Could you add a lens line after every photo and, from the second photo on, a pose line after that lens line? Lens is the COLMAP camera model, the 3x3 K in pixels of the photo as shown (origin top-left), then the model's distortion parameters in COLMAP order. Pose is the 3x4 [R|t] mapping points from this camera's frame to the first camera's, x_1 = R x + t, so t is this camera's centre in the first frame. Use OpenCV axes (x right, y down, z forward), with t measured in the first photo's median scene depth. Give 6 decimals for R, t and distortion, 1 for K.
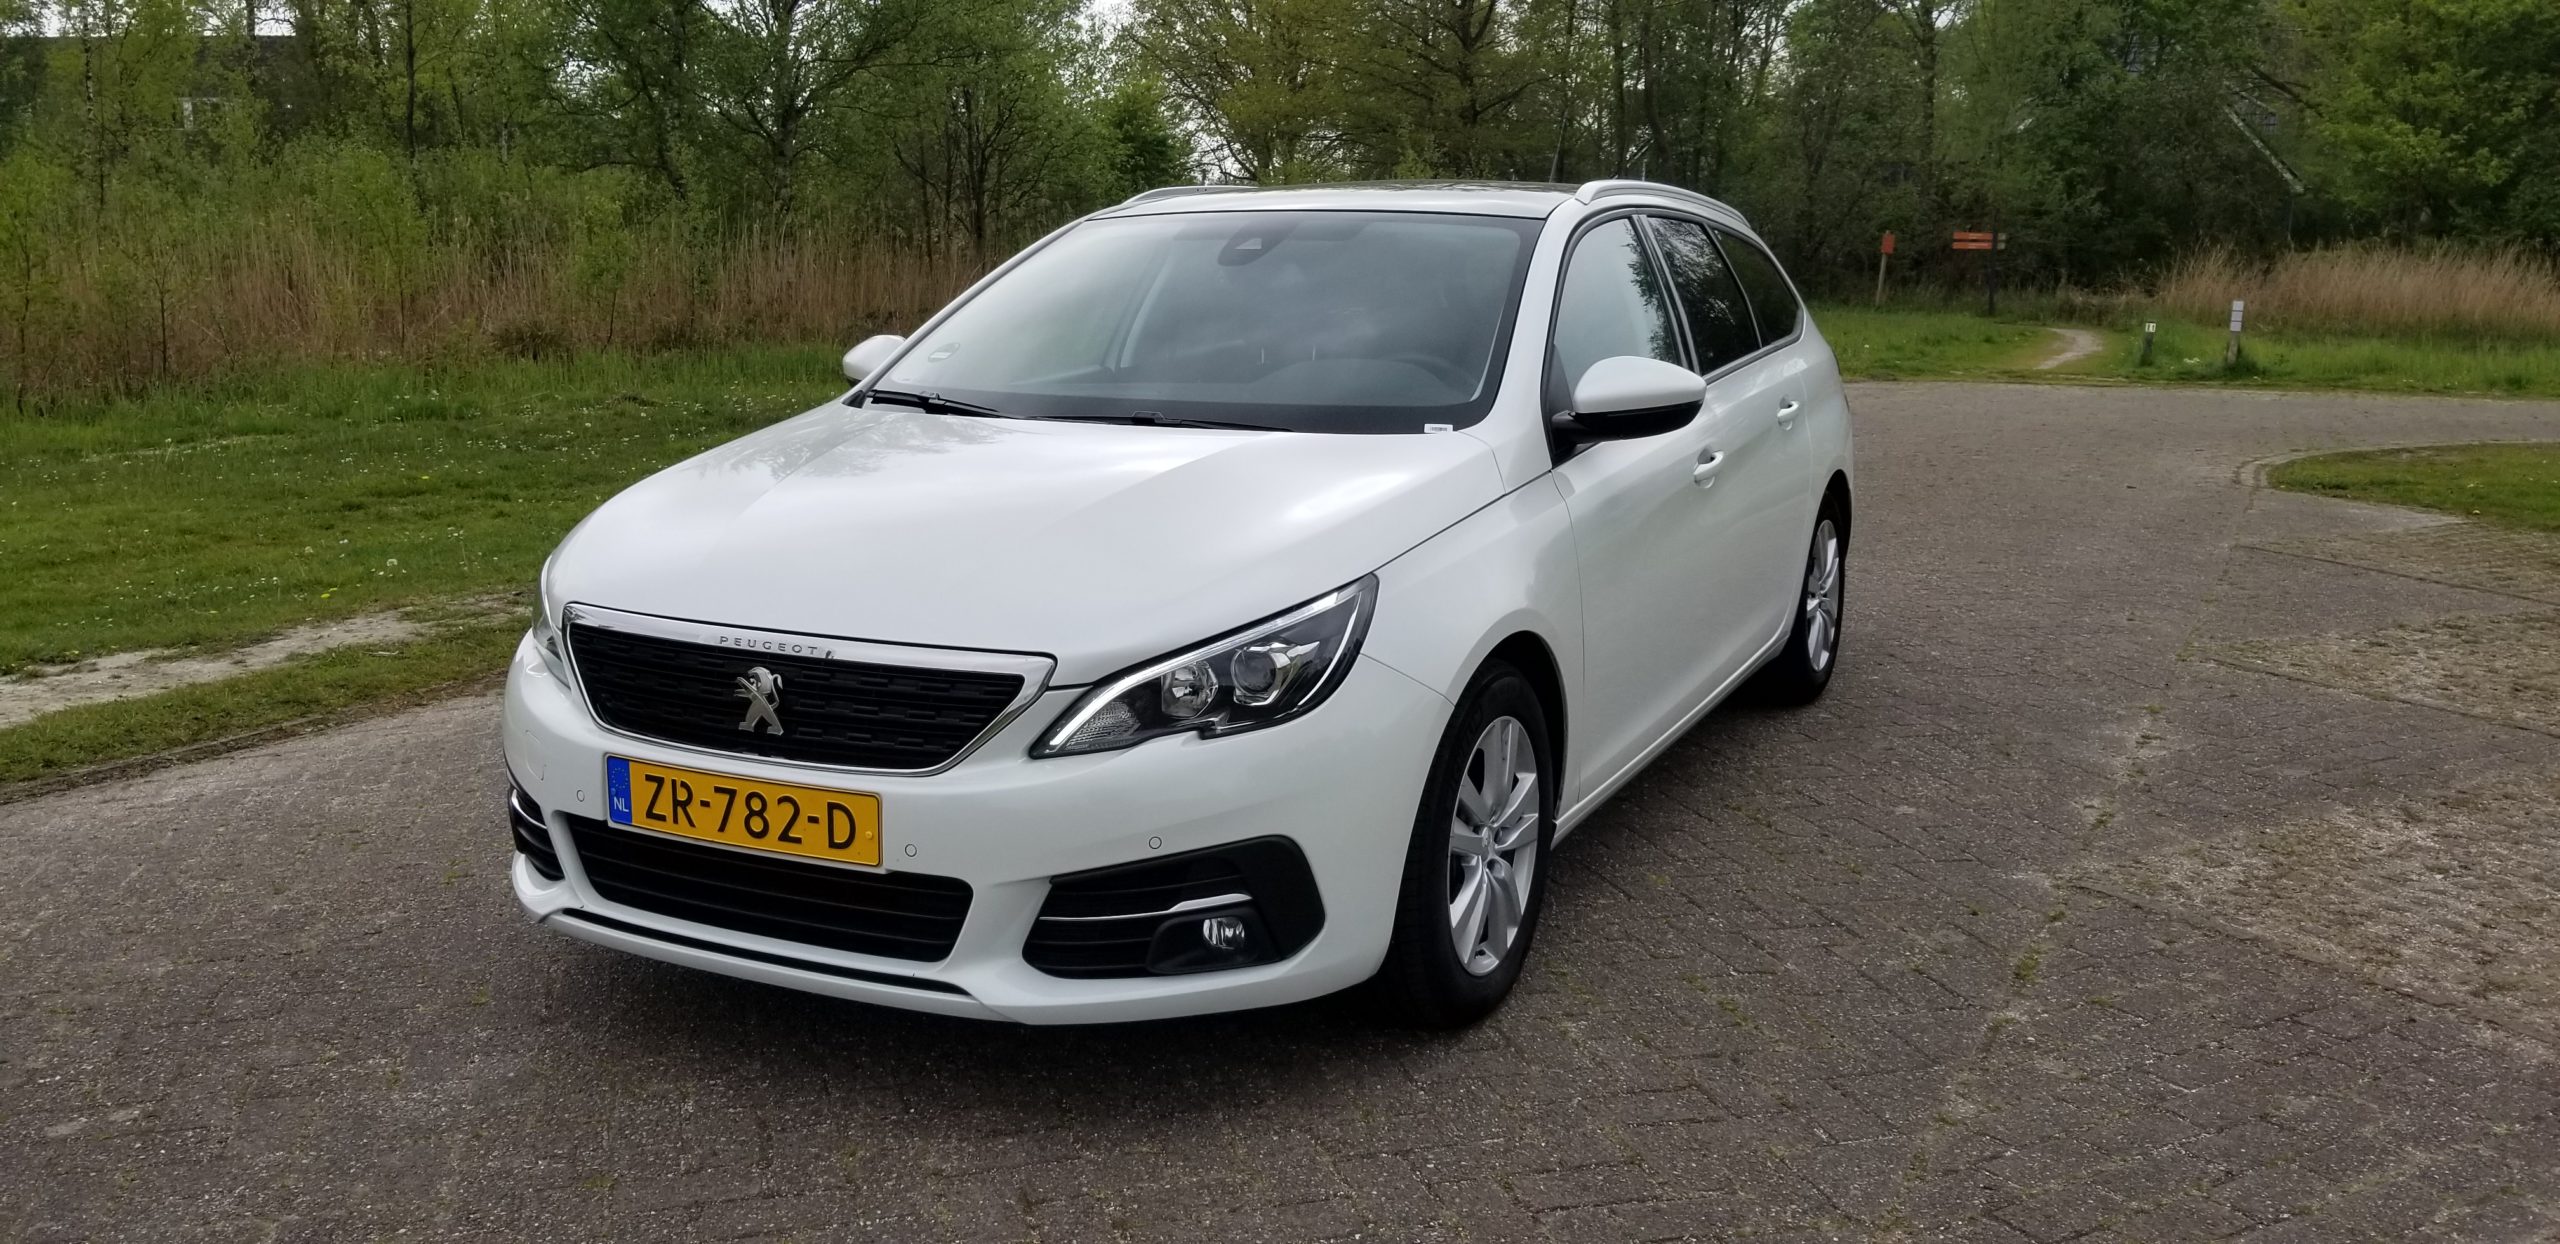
lens RADIAL K [[2005.2, 0, 1249.4], [0, 2005.2, 602.1], [0, 0, 1]] dist [0.089374, -0.142159]
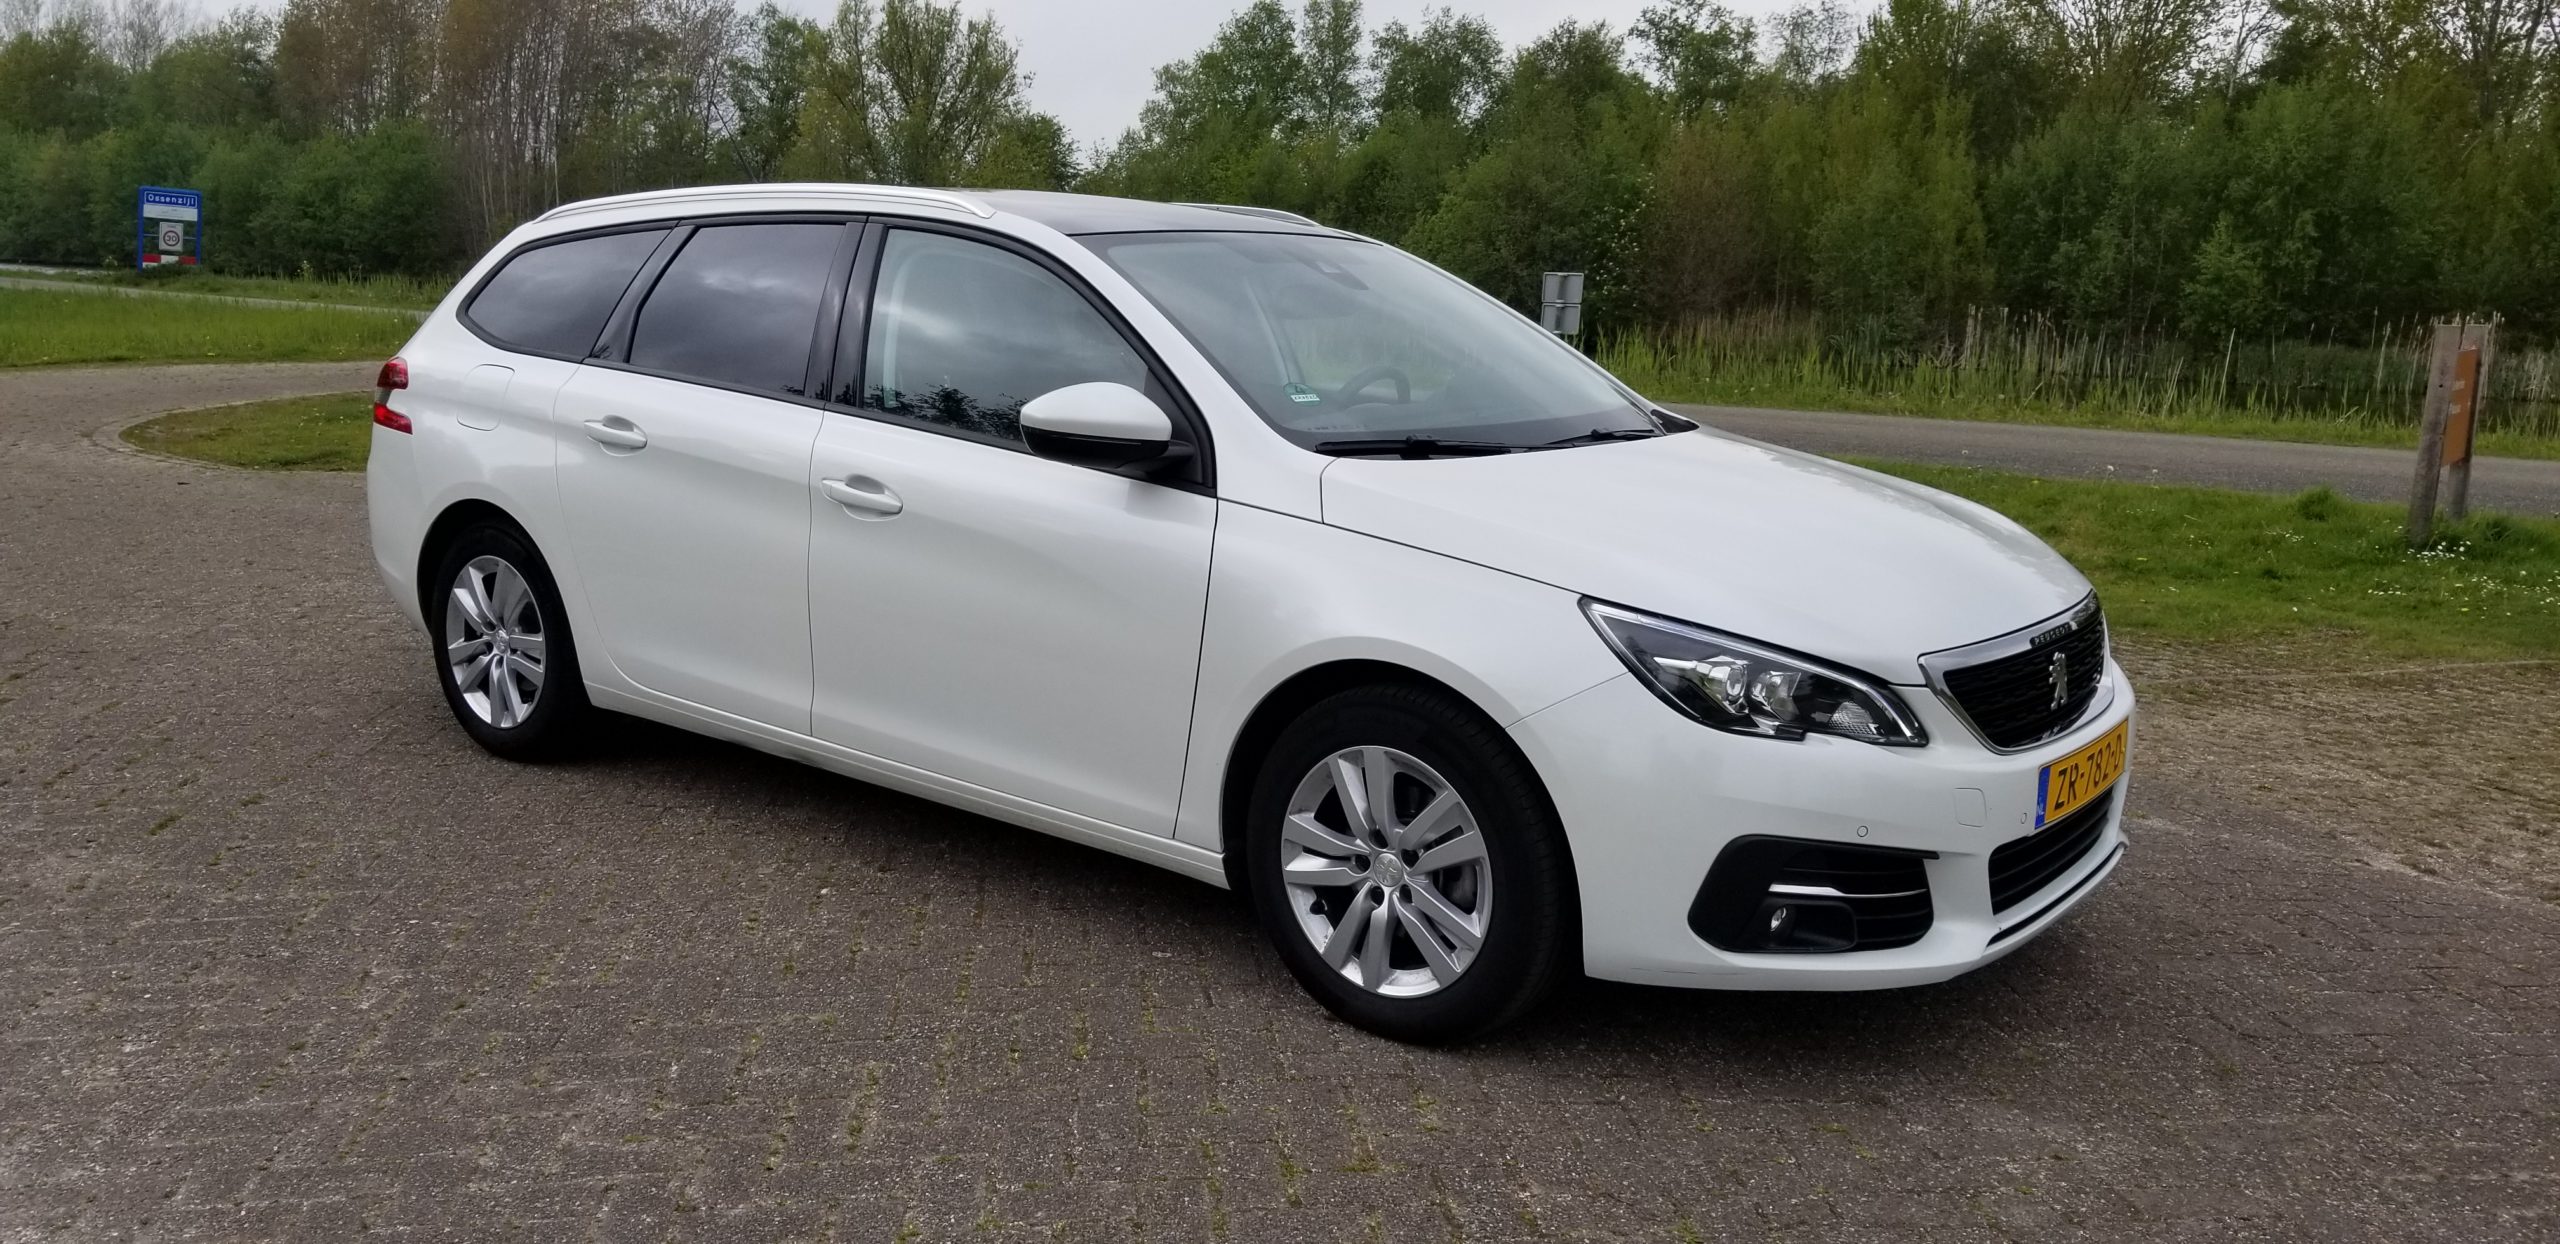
lens RADIAL K [[2005.2, 0, 1251.7], [0, 2005.2, 627.8], [0, 0, 1]] dist [0.089374, -0.142159]
pose [[0.194203, -0.179369, 0.964423, -1.453927], [0.147996, 0.977245, 0.151953, -0.227935], [-0.969733, 0.113221, 0.216330, 1.187369]]
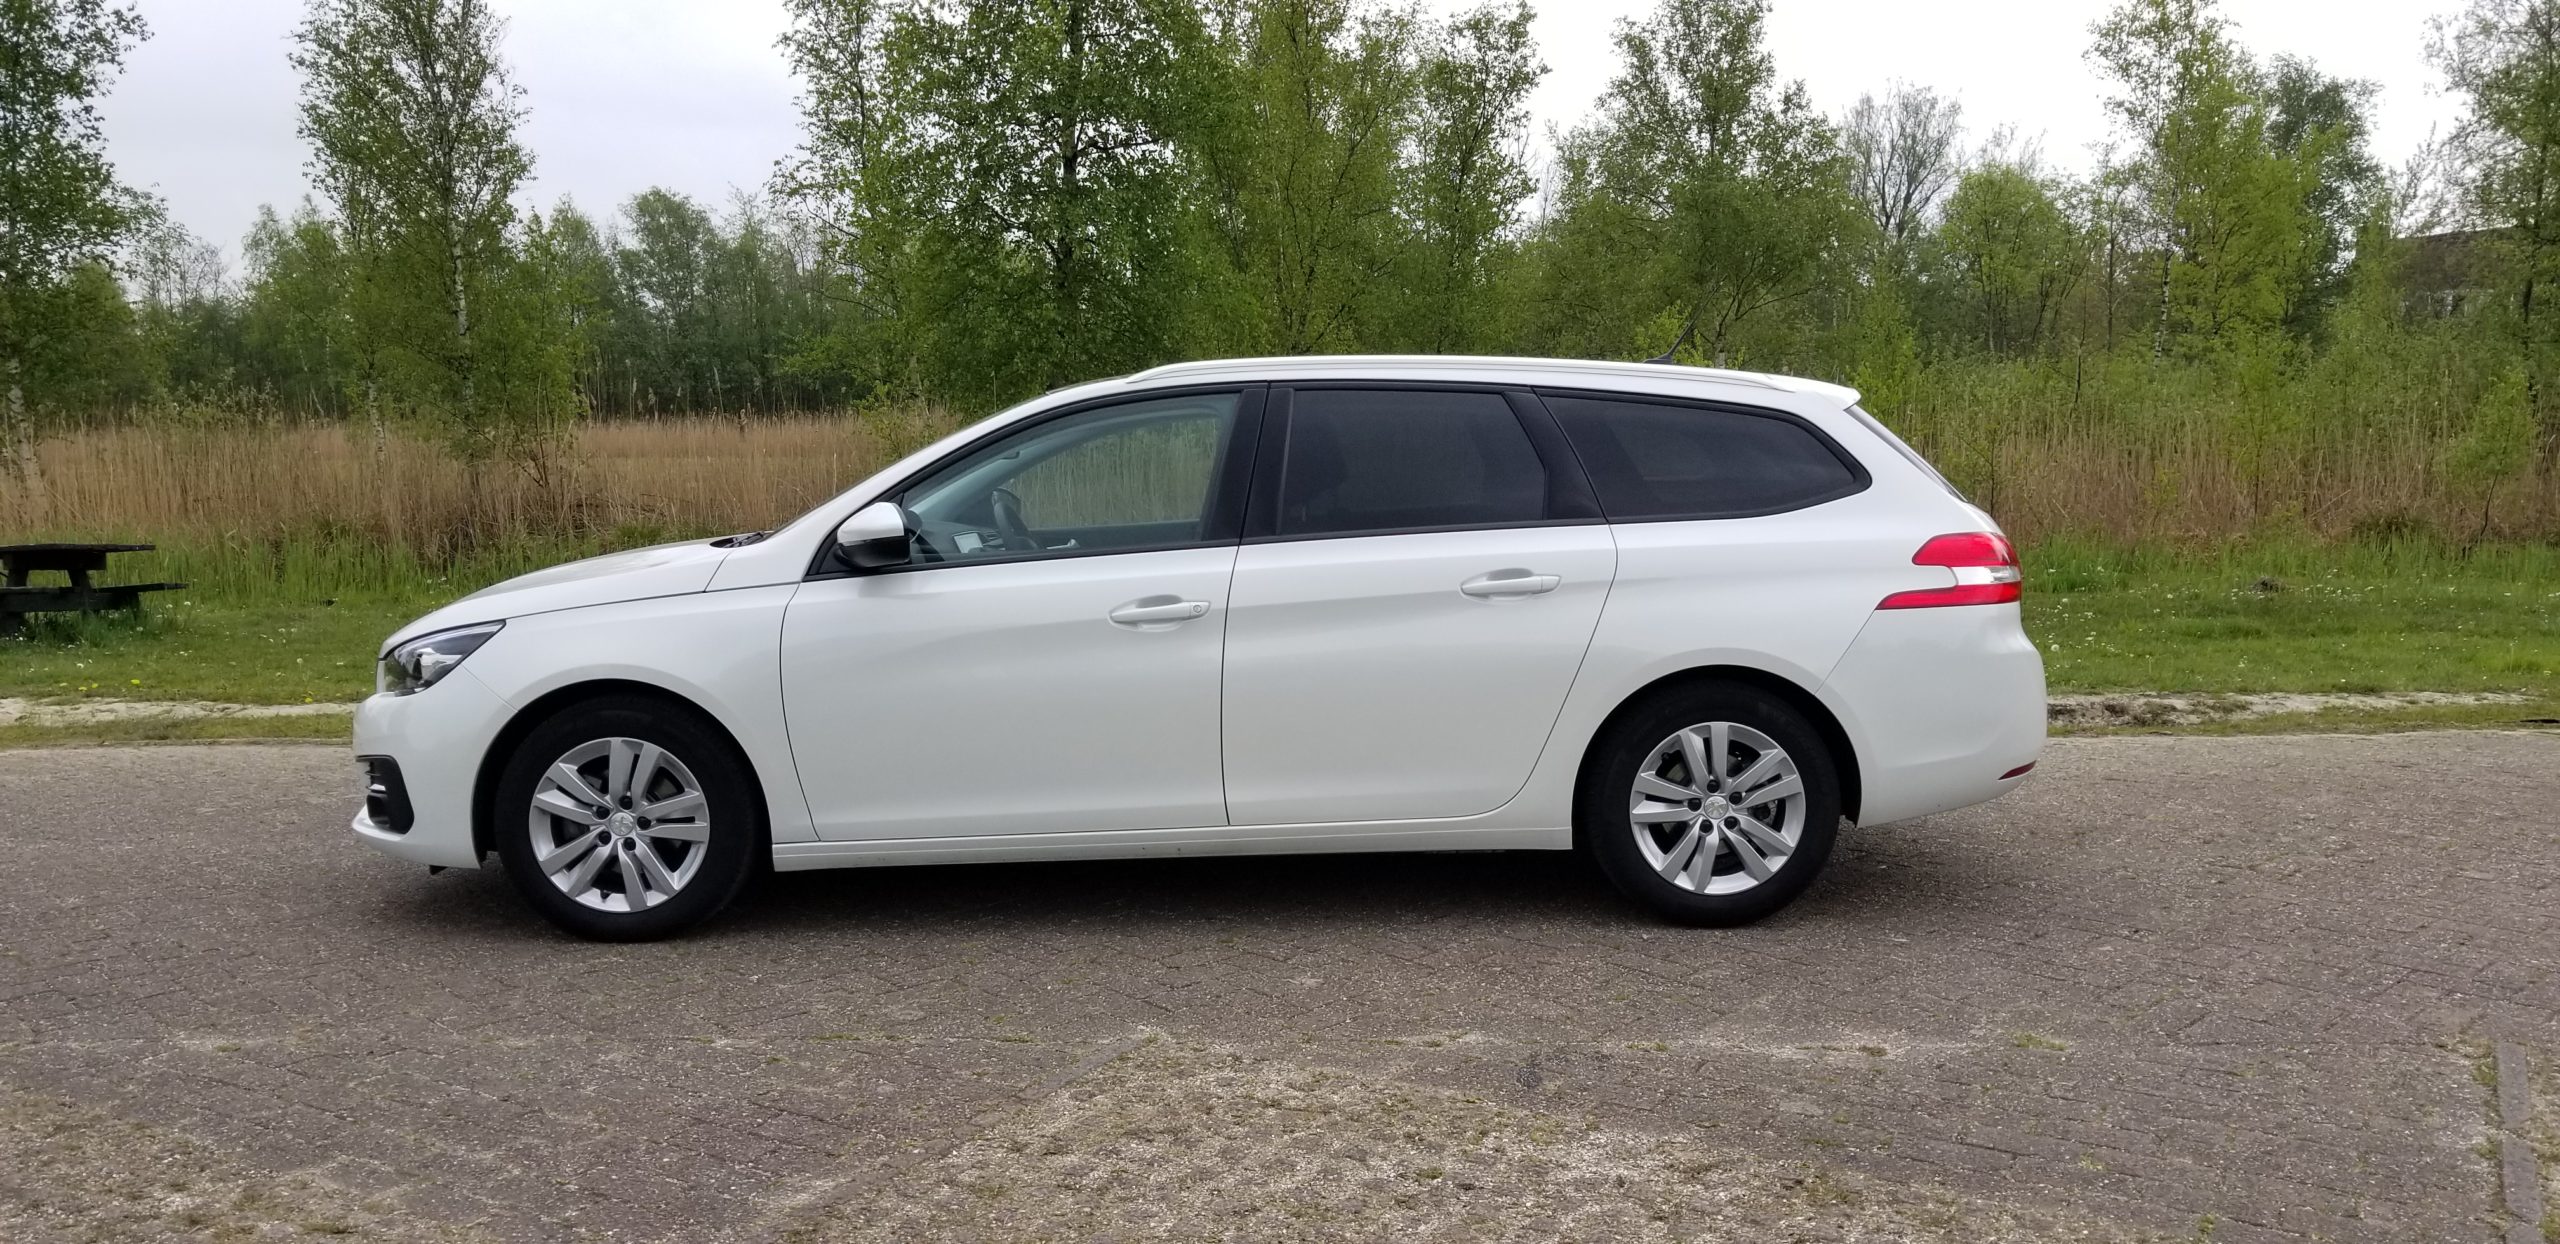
lens RADIAL K [[2005.2, 0, 1305.3], [0, 2005.2, 634.3], [0, 0, 1]] dist [0.089374, -0.142159]
pose [[0.465744, 0.079270, -0.881362, 1.822234], [-0.145732, 0.989252, 0.011963, -0.117906], [0.872837, 0.122871, 0.472290, 0.809546]]
